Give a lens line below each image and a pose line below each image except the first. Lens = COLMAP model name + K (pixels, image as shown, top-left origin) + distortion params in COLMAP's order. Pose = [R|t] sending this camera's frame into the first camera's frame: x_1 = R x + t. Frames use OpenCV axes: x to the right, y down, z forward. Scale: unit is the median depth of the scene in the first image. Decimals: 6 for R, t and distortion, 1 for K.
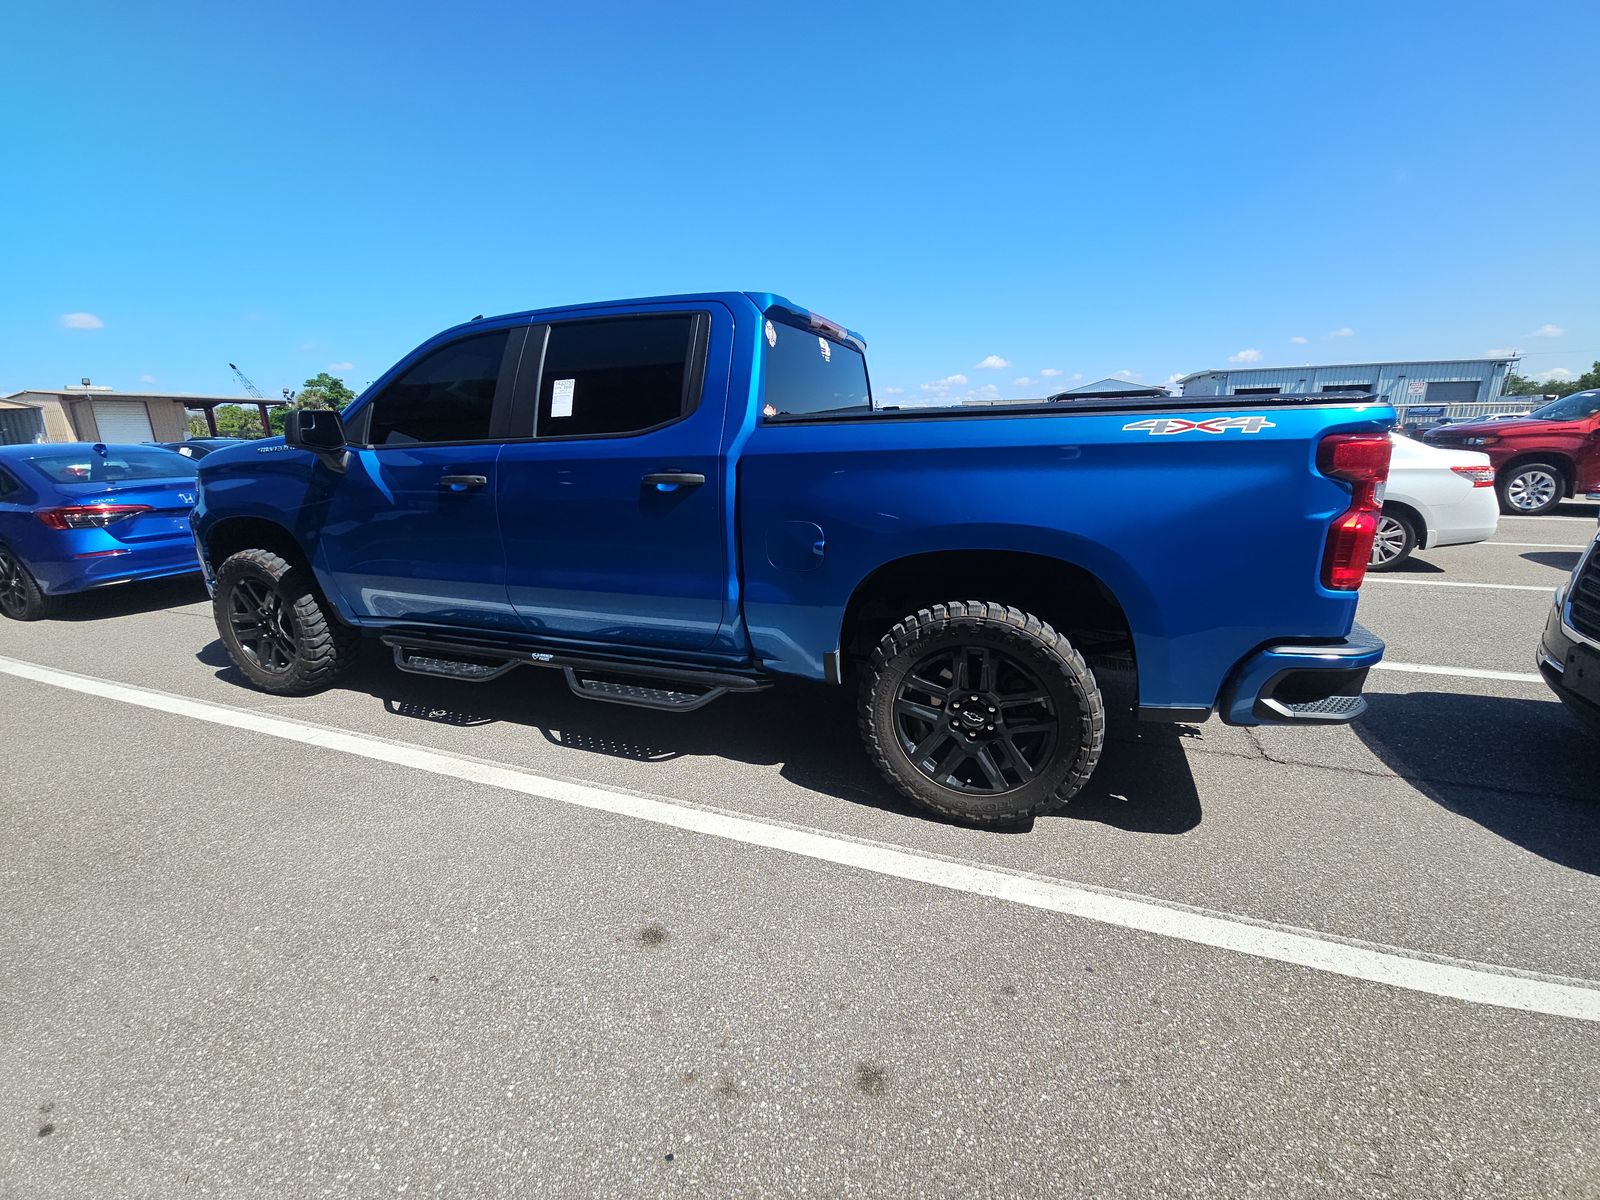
lens RADIAL K [[654.2, 0, 805.1], [0, 654.2, 579.0], [0, 0, 1]] dist [-0.000502, -0.000079]
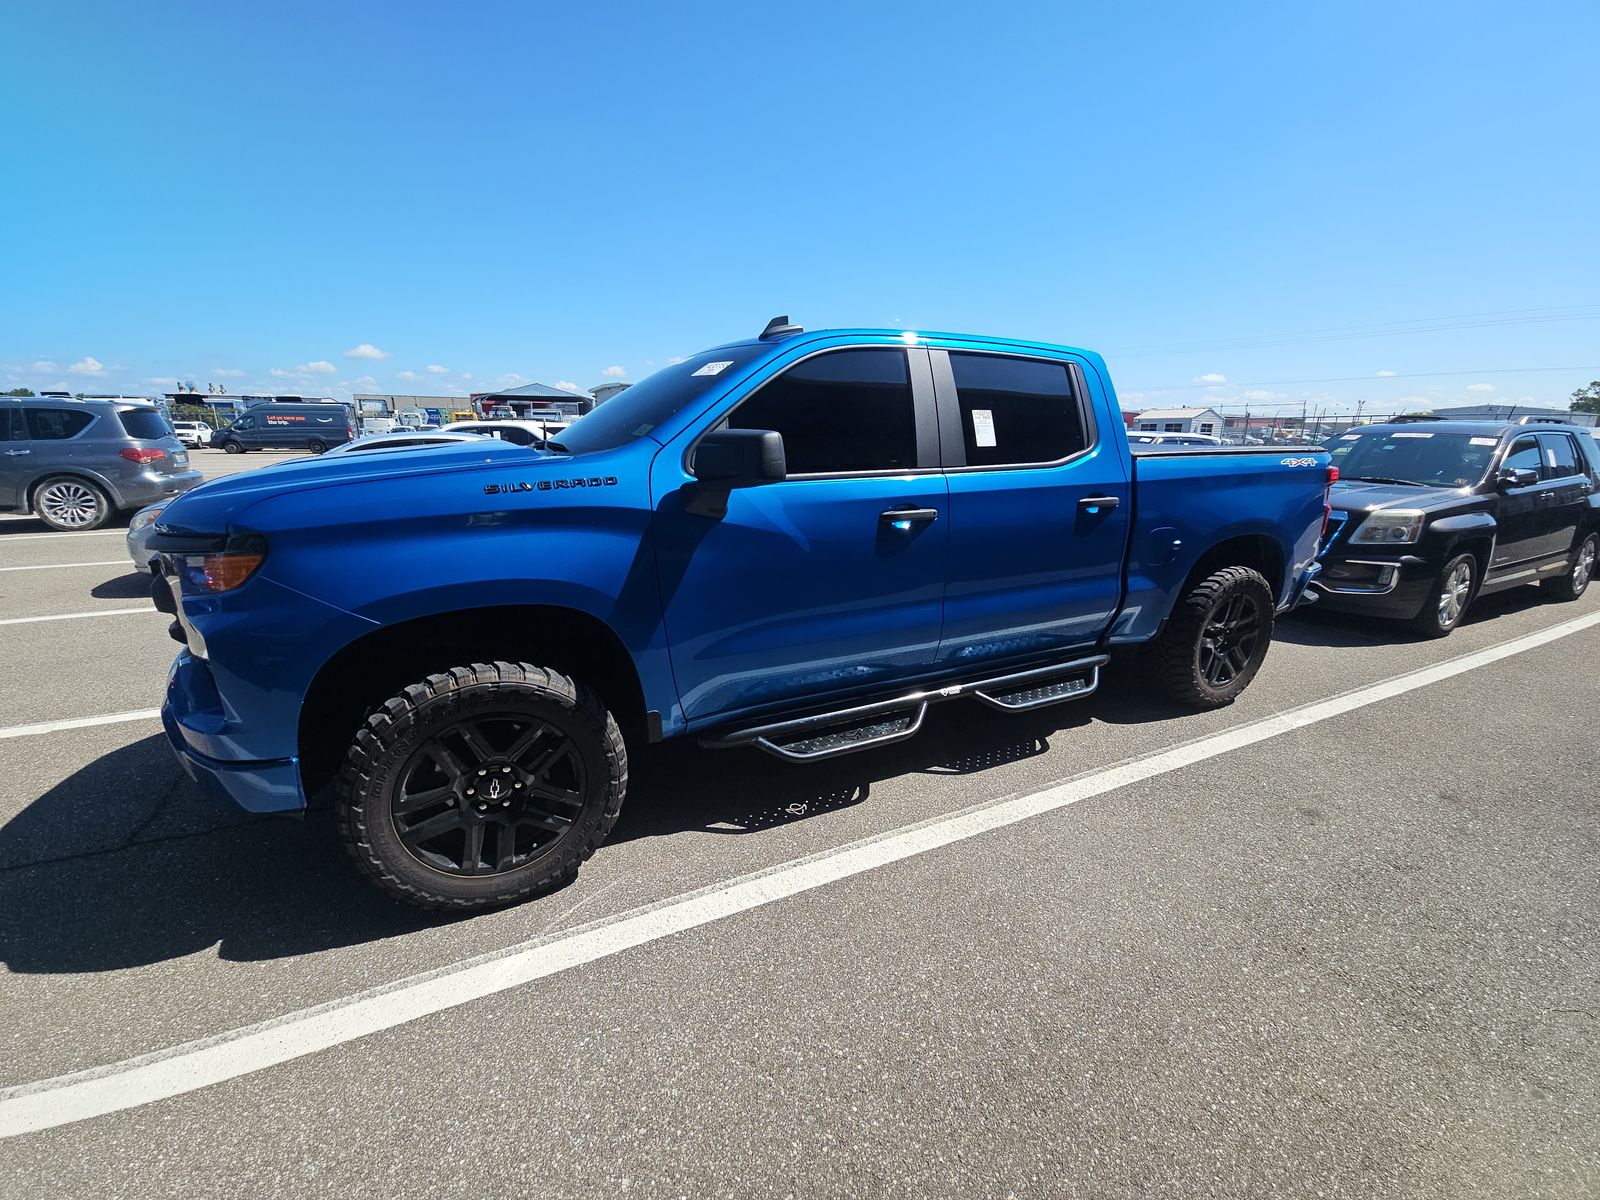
lens RADIAL K [[652.5, 0, 800.0], [0, 652.5, 600.0], [0, 0, 1]] dist [-0.030568, -0.000033]
pose [[0.673988, -0.129794, 0.727251, -1.042057], [0.163240, 0.986276, 0.024739, -0.063656], [-0.720481, 0.102043, 0.685926, 0.413070]]
